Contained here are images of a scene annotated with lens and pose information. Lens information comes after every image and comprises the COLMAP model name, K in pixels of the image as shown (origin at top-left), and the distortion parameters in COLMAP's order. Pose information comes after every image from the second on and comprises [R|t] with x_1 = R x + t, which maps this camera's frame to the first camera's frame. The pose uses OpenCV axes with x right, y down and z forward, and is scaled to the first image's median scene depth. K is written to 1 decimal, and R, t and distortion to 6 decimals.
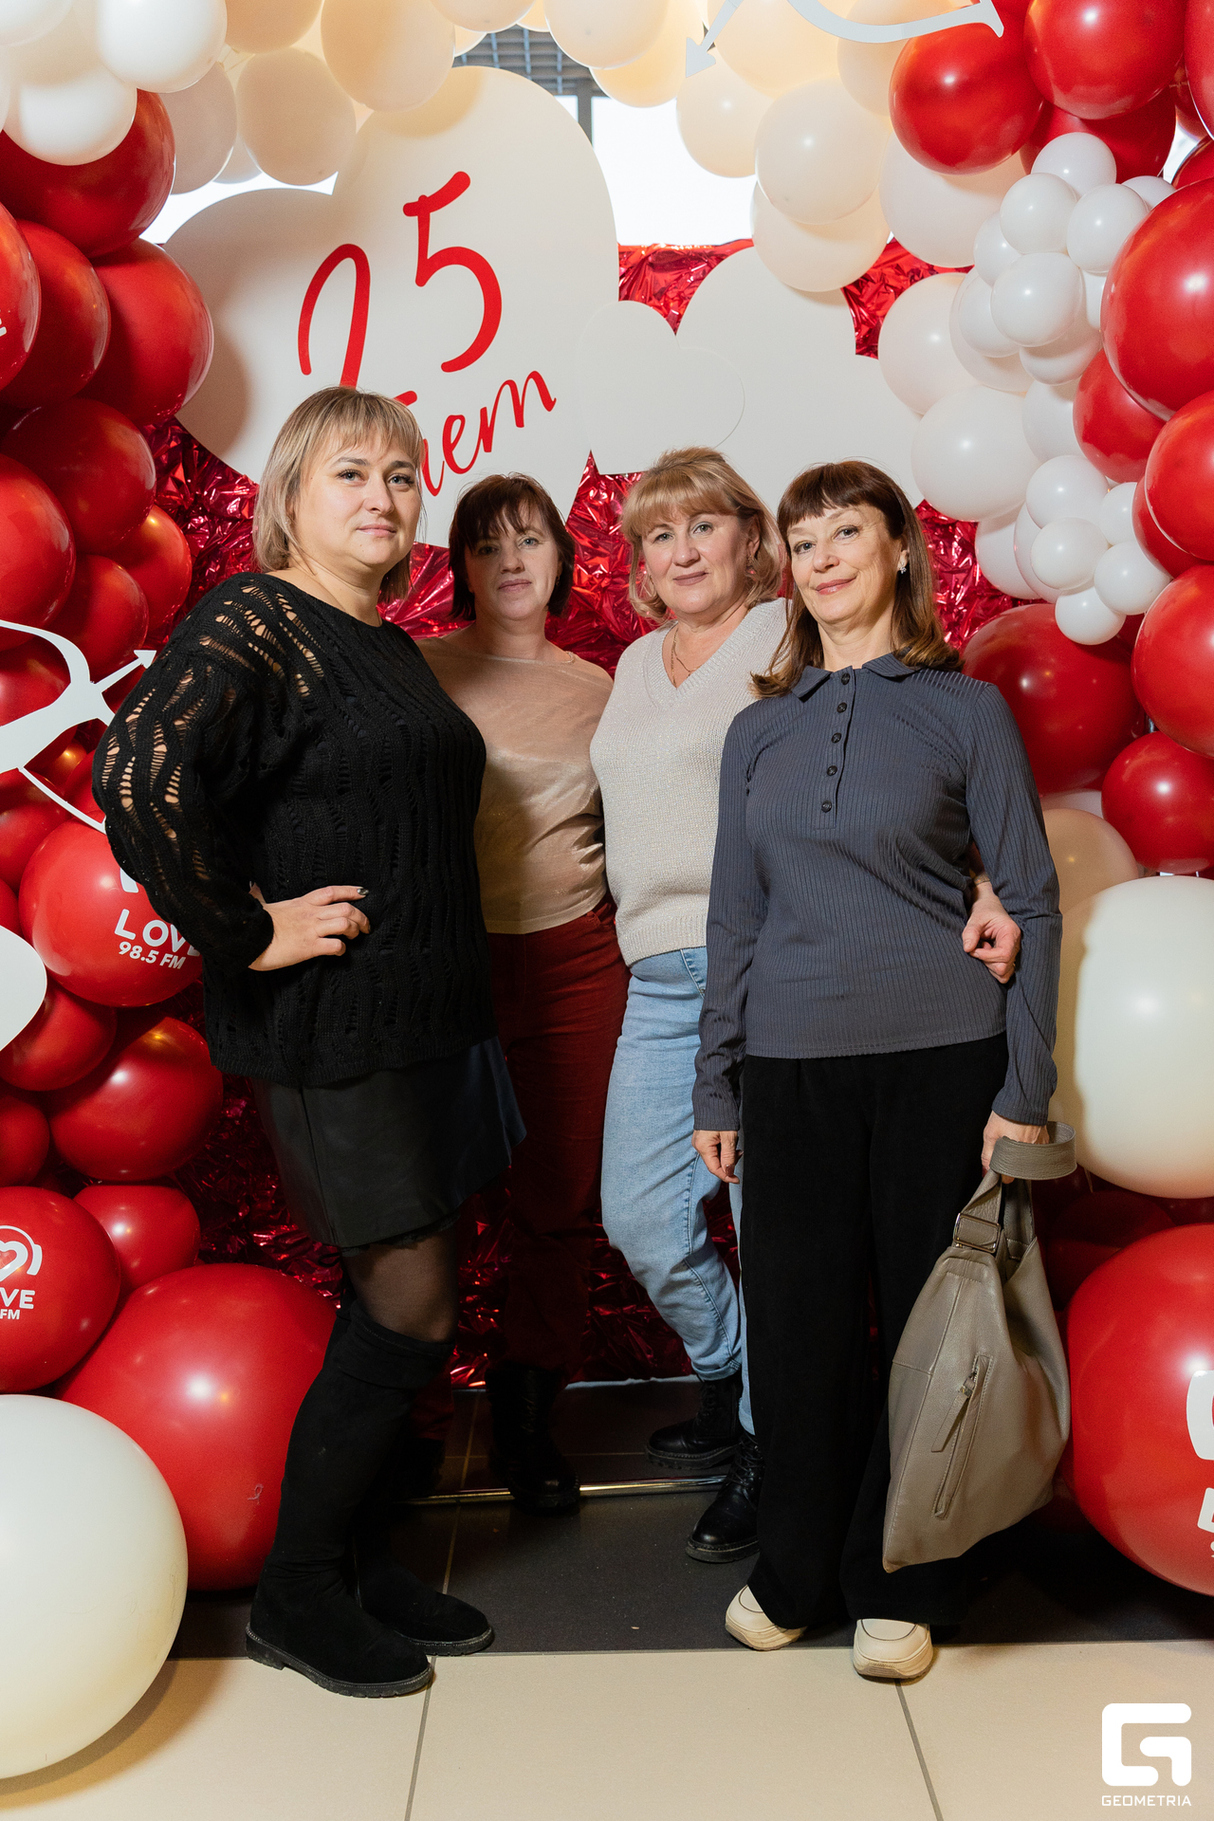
lens RADIAL K [[1673.8, 0, 597.5], [0, 1673.8, 931.6], [0, 0, 1]] dist [0.002561, -0.022068]
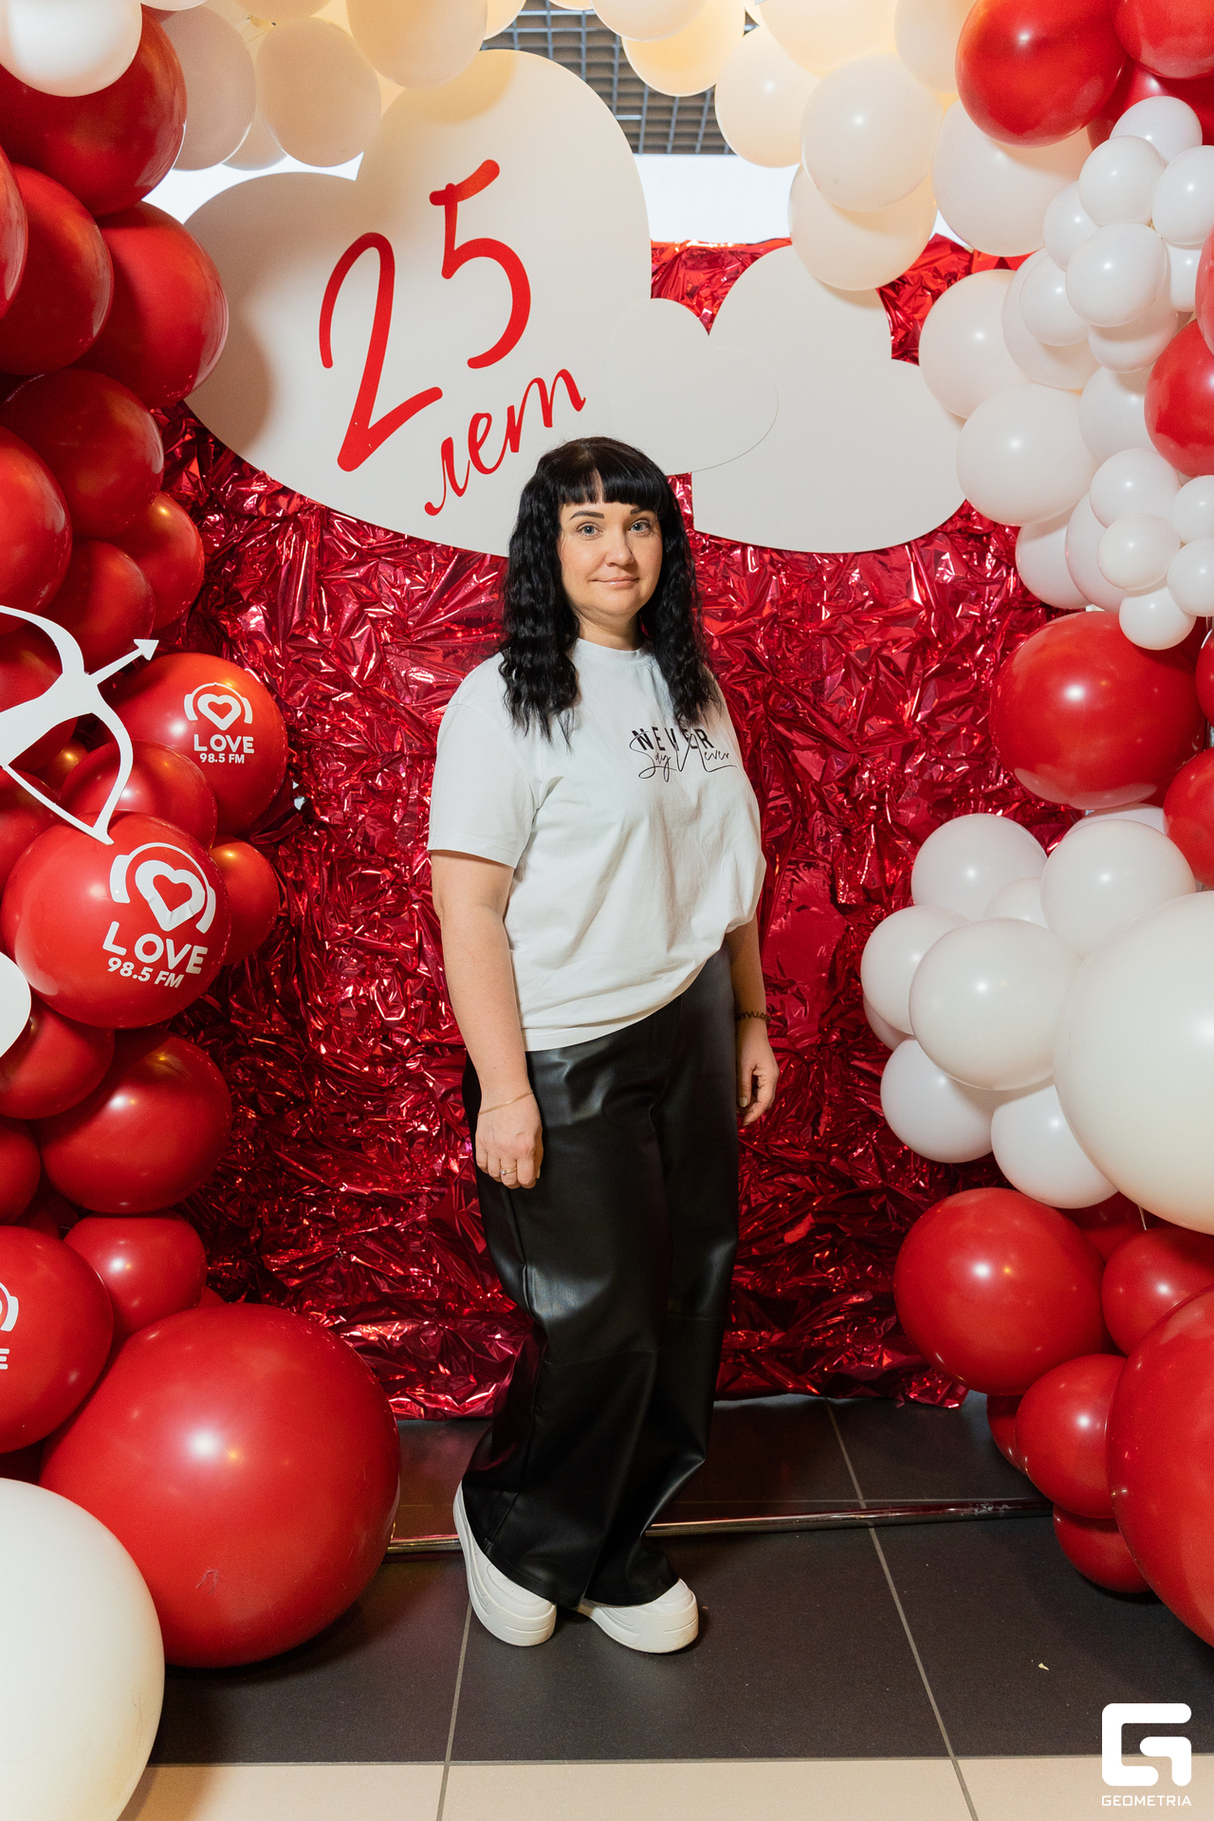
lens RADIAL K [[1469.8, 0, 607.3], [0, 1469.8, 920.8], [0, 0, 1]] dist [-0.003315, 0.003325]
pose [[0.999831, 0.007824, 0.016647, -0.024787], [-0.007609, 0.999887, -0.012937, -0.004927], [-0.016746, 0.012808, 0.999778, 0.158226]]
